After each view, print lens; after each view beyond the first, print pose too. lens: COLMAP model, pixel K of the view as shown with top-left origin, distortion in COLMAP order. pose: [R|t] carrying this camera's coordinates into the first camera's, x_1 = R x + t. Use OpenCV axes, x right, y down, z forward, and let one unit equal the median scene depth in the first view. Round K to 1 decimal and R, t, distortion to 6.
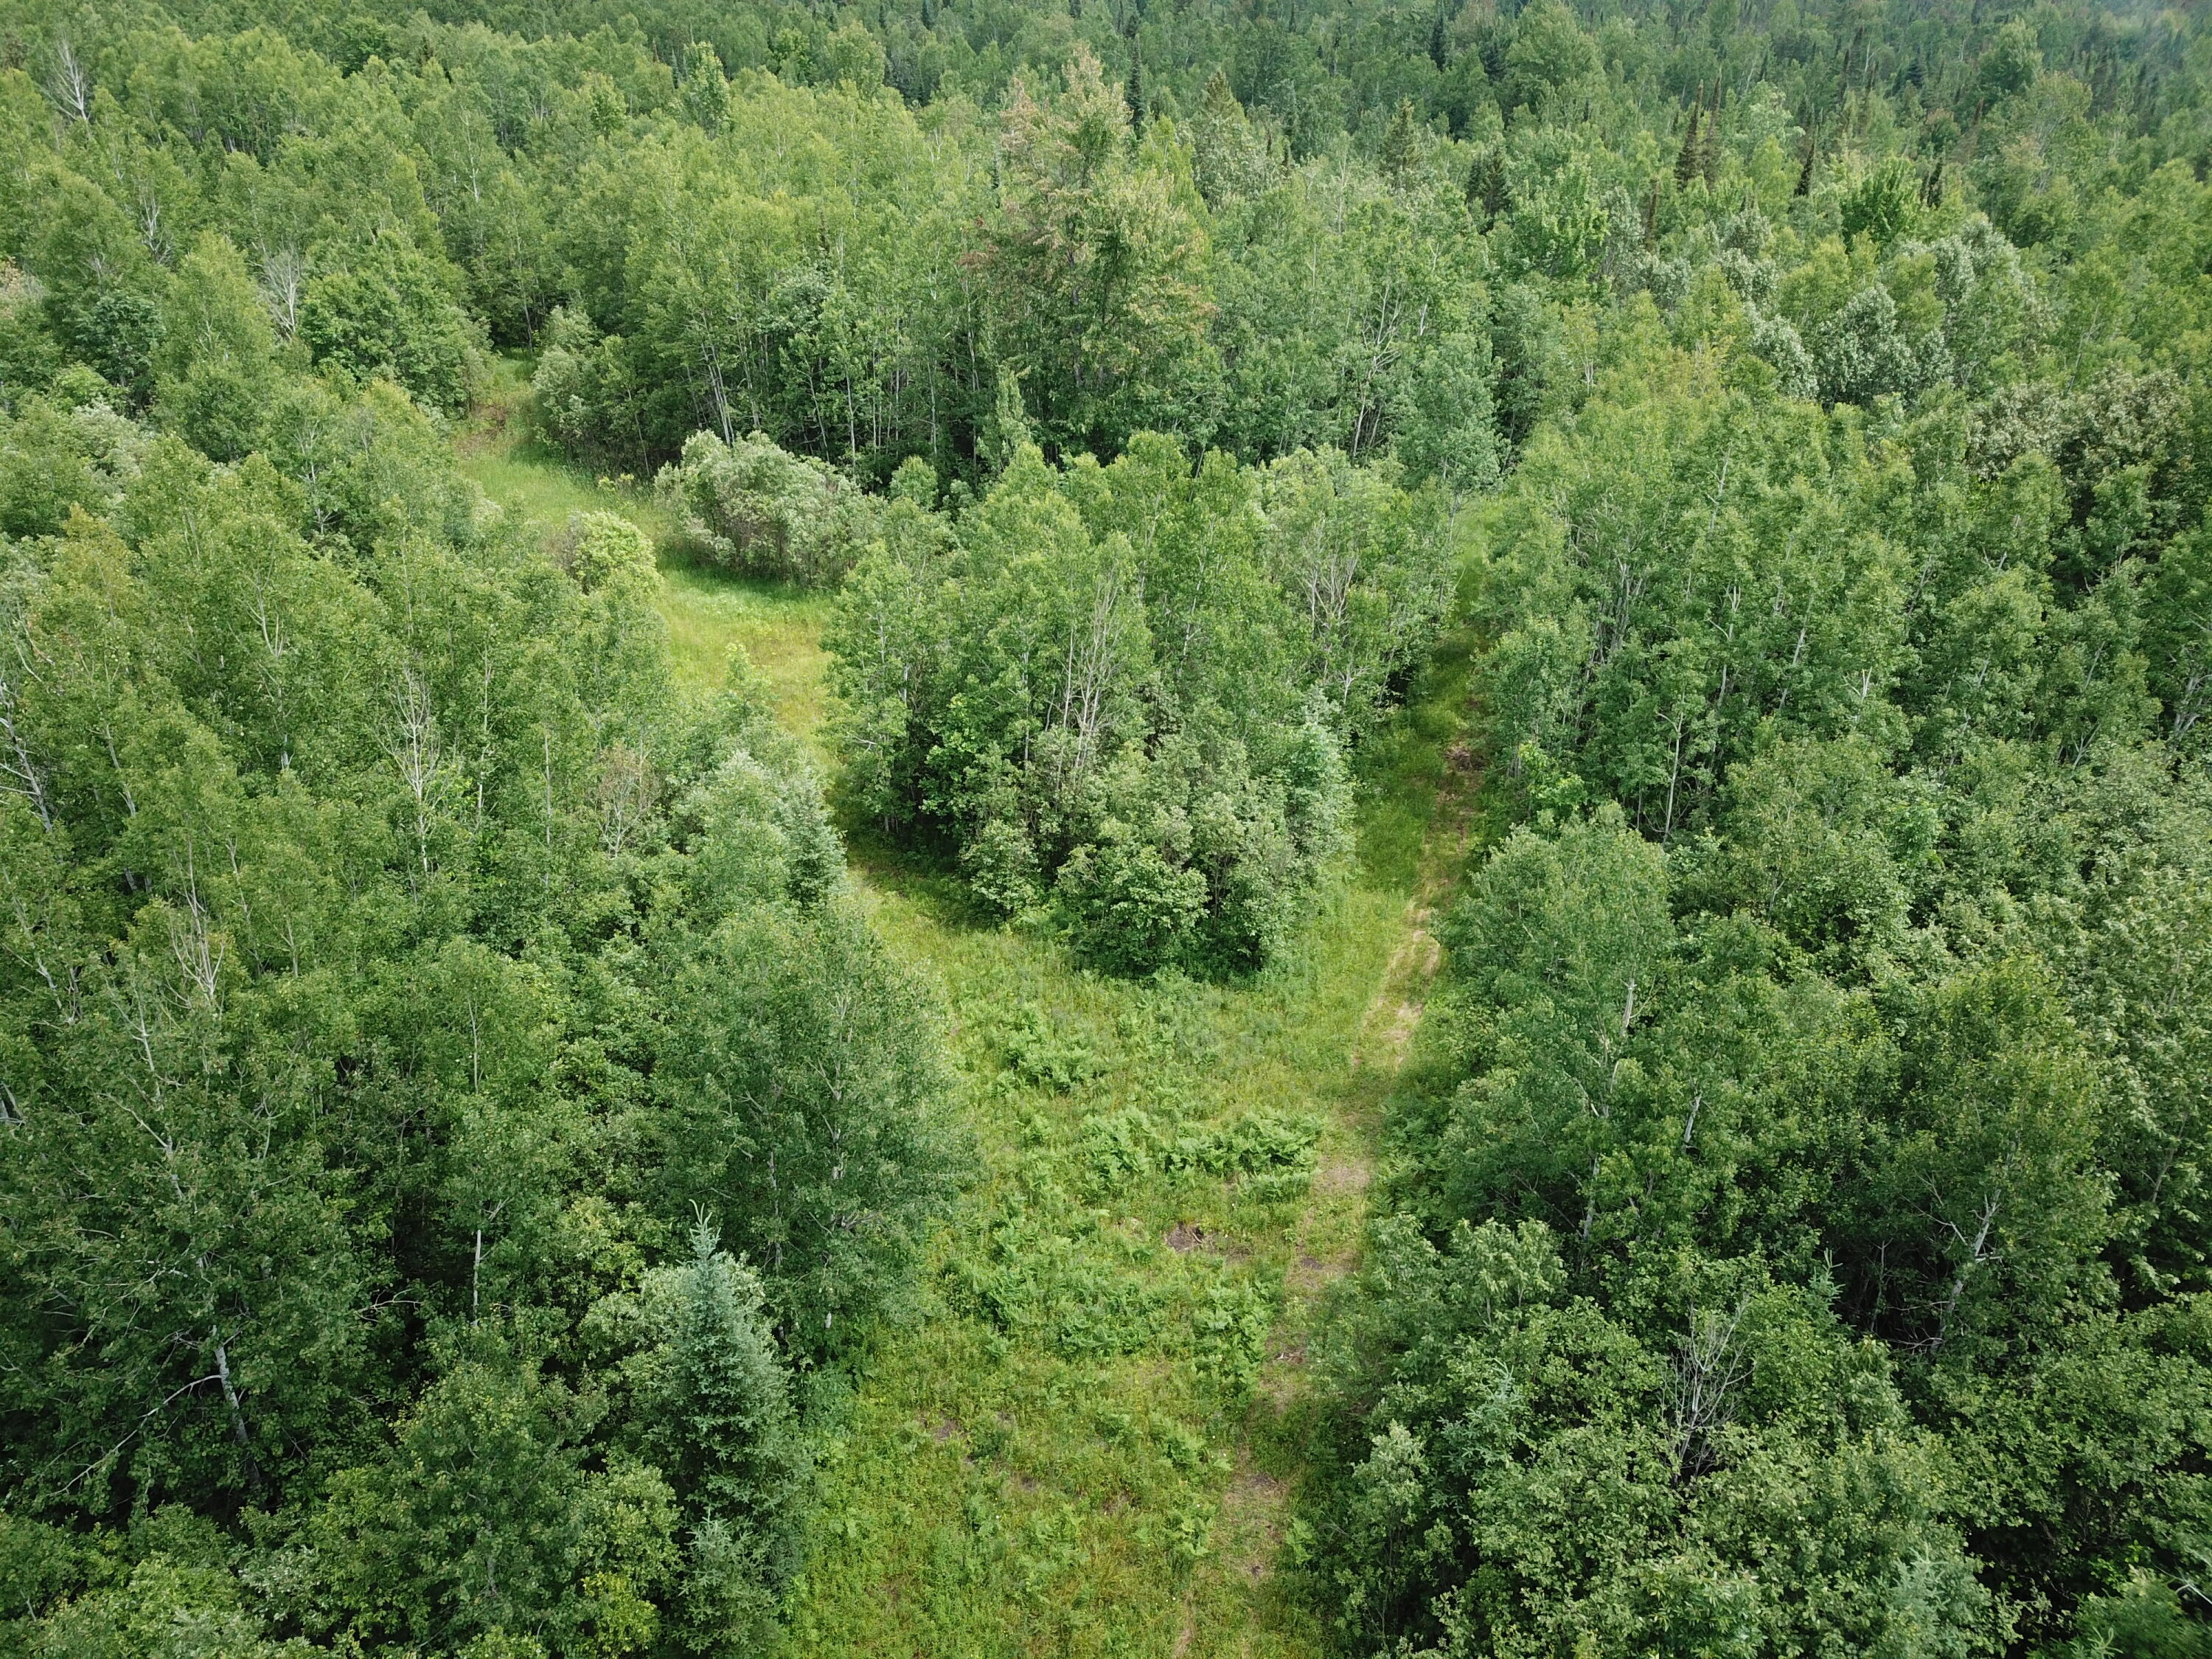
lens RADIAL K [[1698.8, 0, 1108.8], [0, 1698.8, 833.5], [0, 0, 1]] dist [0.006809, 0.005109]
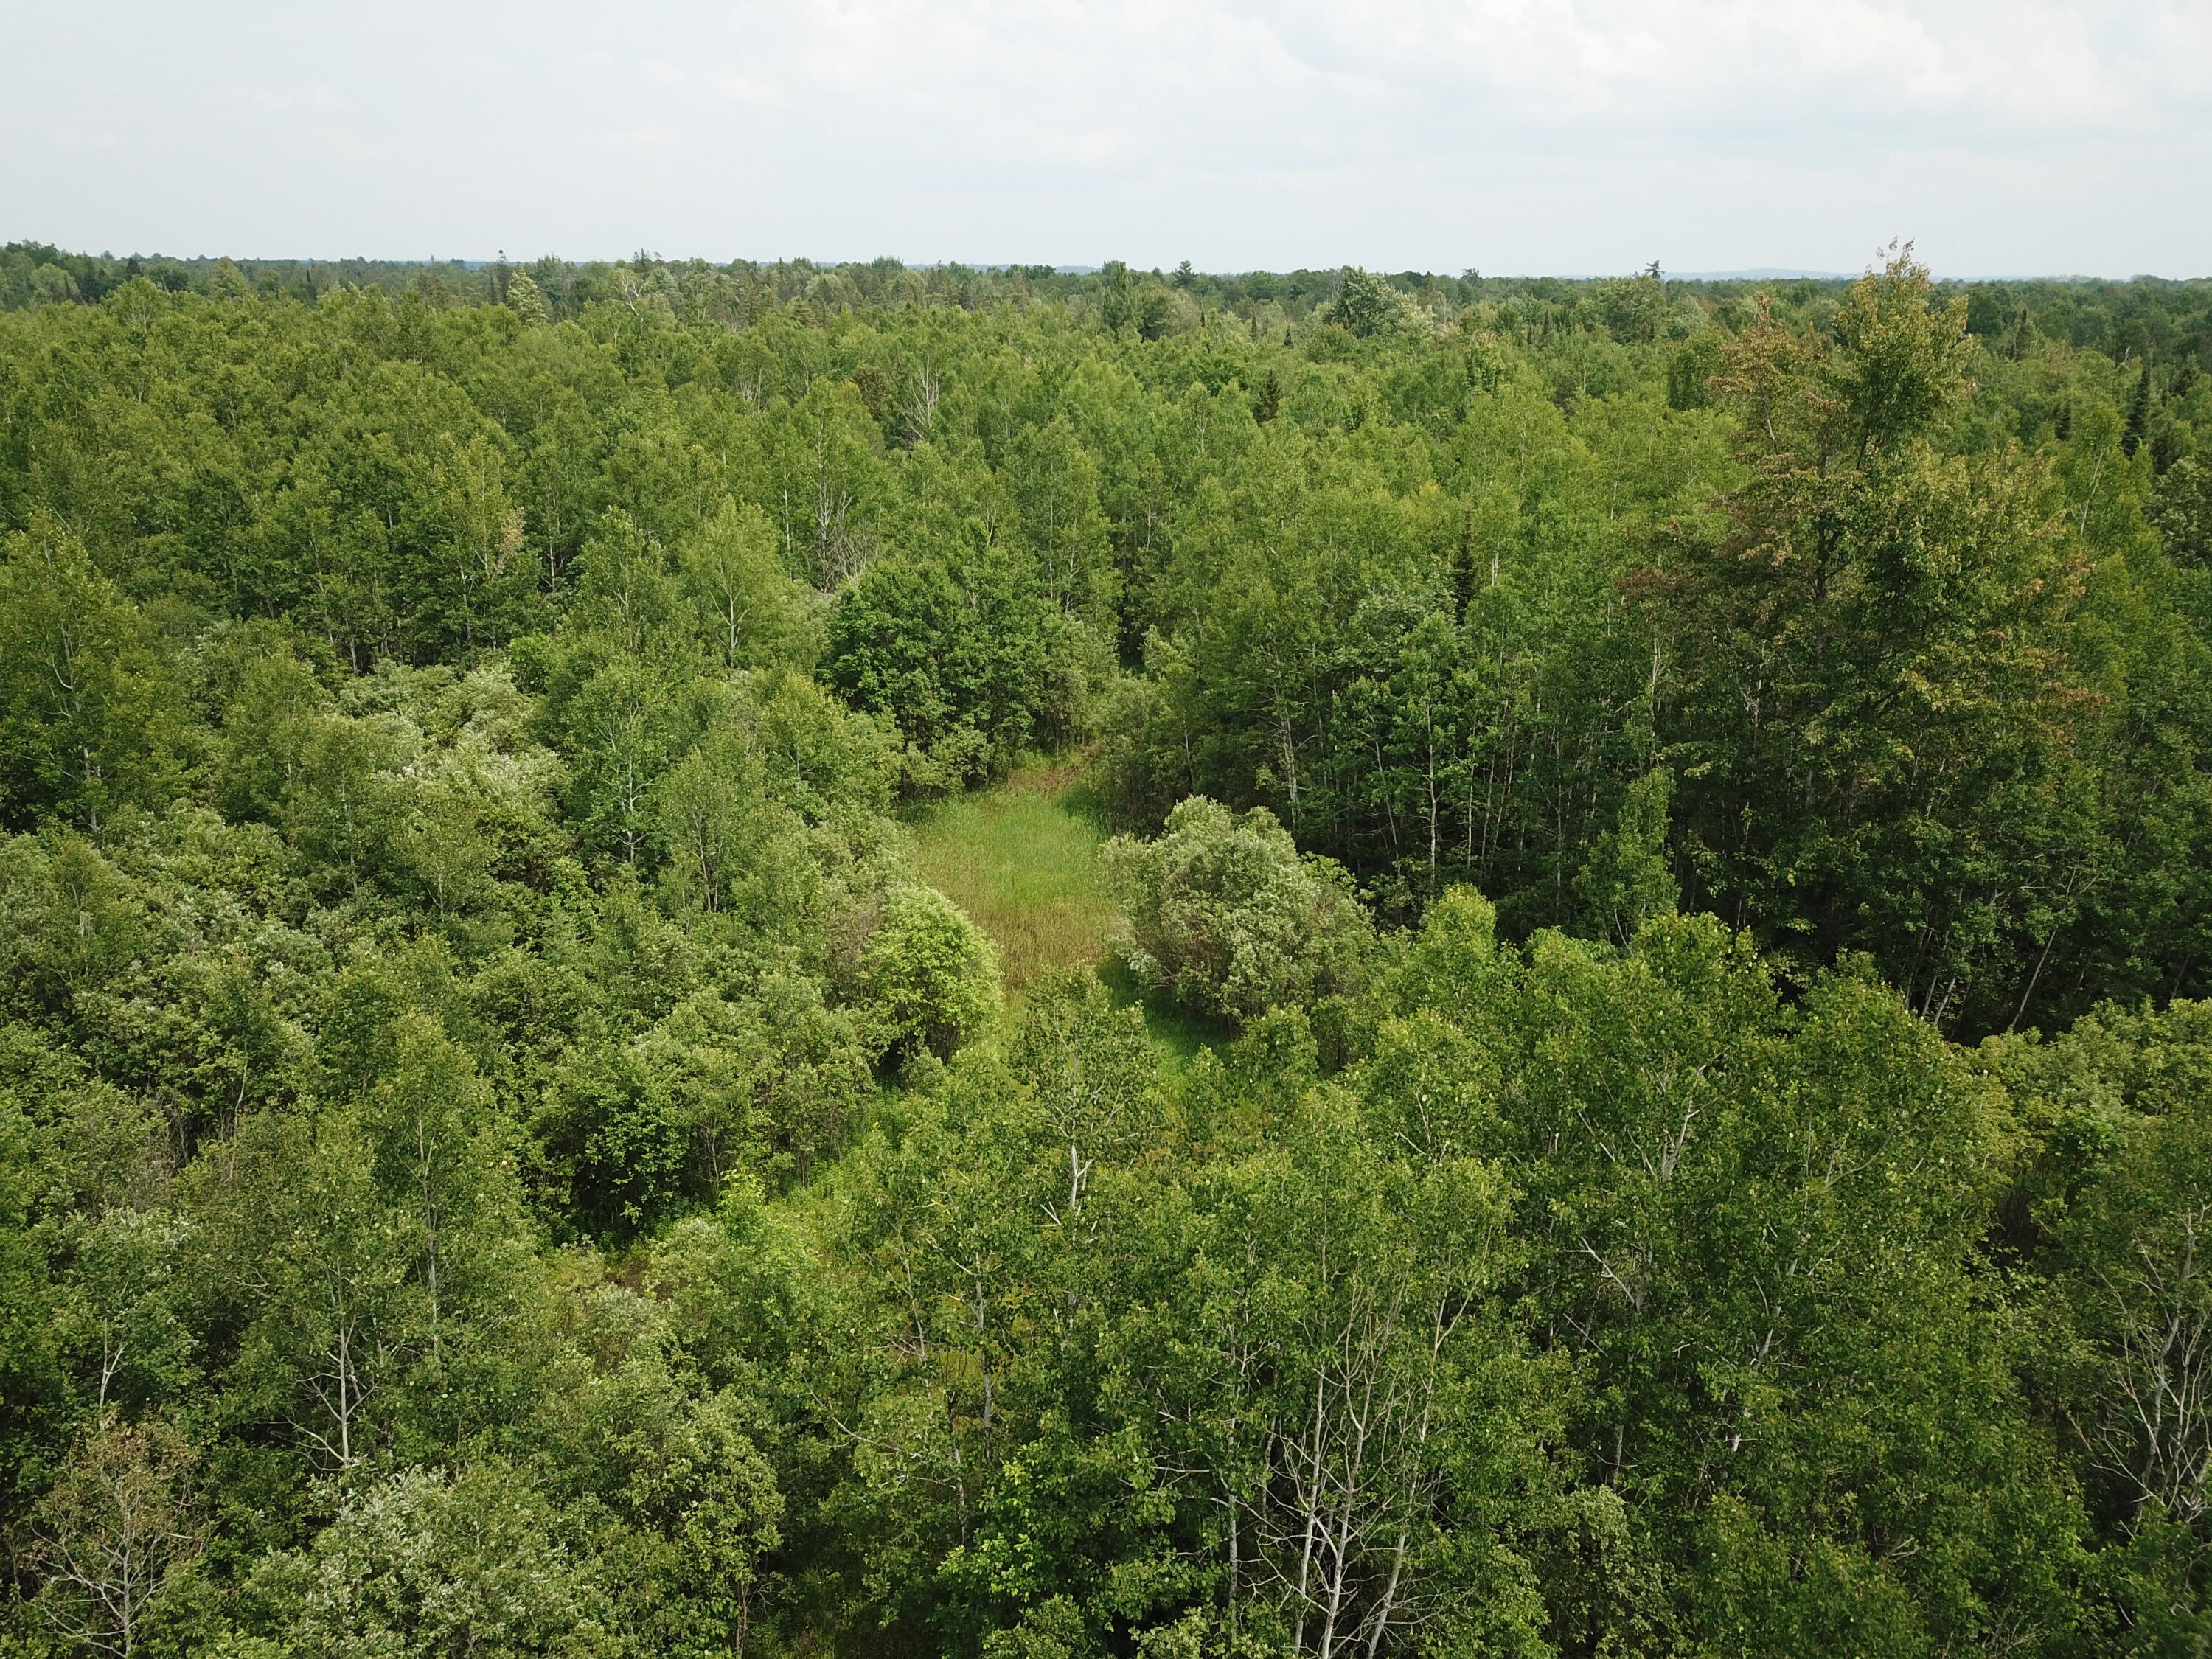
lens RADIAL K [[1698.8, 0, 1098.6], [0, 1698.8, 827.3], [0, 0, 1]] dist [0.006809, 0.005109]
pose [[0.847876, 0.138479, -0.511791, 0.076938], [-0.252158, 0.954452, -0.159494, -0.109774], [0.466394, 0.264283, 0.844175, 0.425870]]
